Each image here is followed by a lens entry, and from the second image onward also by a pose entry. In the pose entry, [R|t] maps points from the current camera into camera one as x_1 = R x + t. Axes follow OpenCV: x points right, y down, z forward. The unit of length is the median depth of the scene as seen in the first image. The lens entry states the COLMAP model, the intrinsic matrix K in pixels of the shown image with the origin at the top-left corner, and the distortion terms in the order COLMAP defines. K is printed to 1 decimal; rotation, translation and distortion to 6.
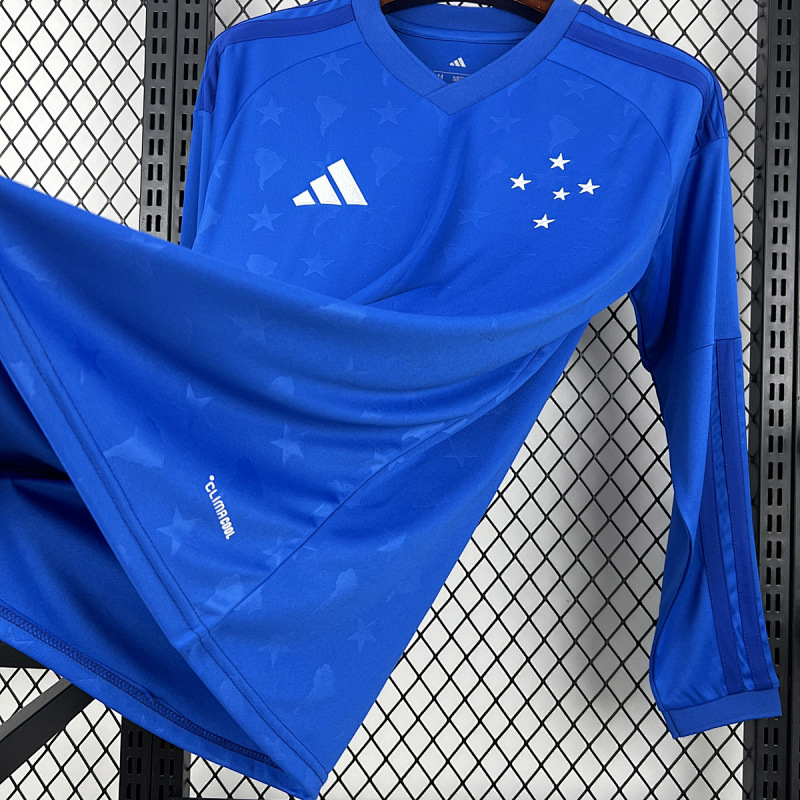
lens RADIAL K [[785.2, 0, 400.0], [0, 785.2, 400.0], [0, 0, 1]] dist [0.015159, 0.012527]
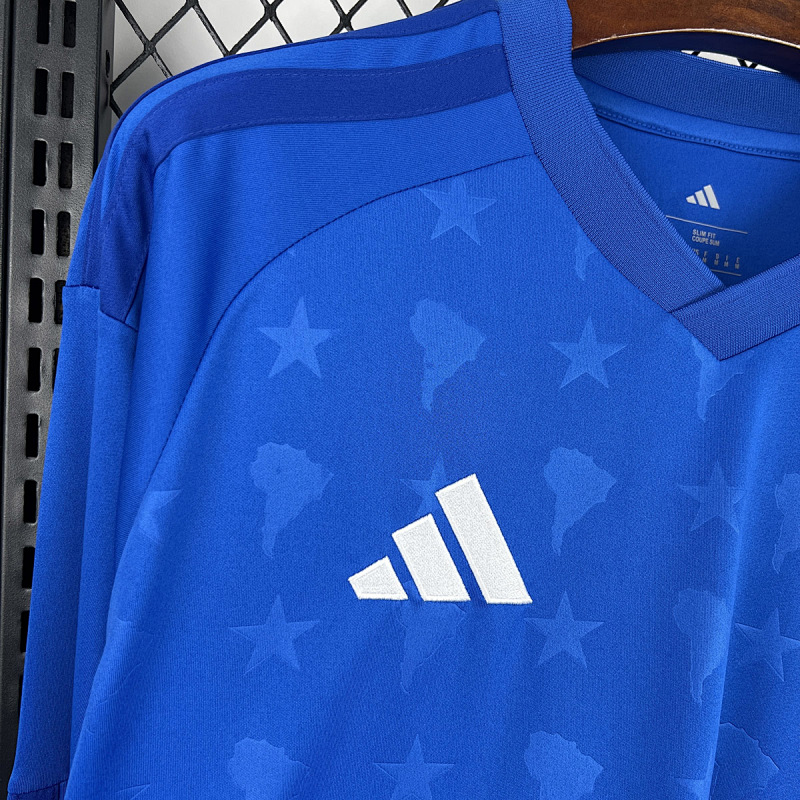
lens RADIAL K [[809.4, 0, 400.0], [0, 809.4, 400.0], [0, 0, 1]] dist [0.013879, -0.005436]
pose [[0.970056, 0.030501, 0.240960, -0.207954], [-0.081785, 0.975168, 0.205812, -0.420641], [-0.228699, -0.219356, 0.948462, 0.619445]]
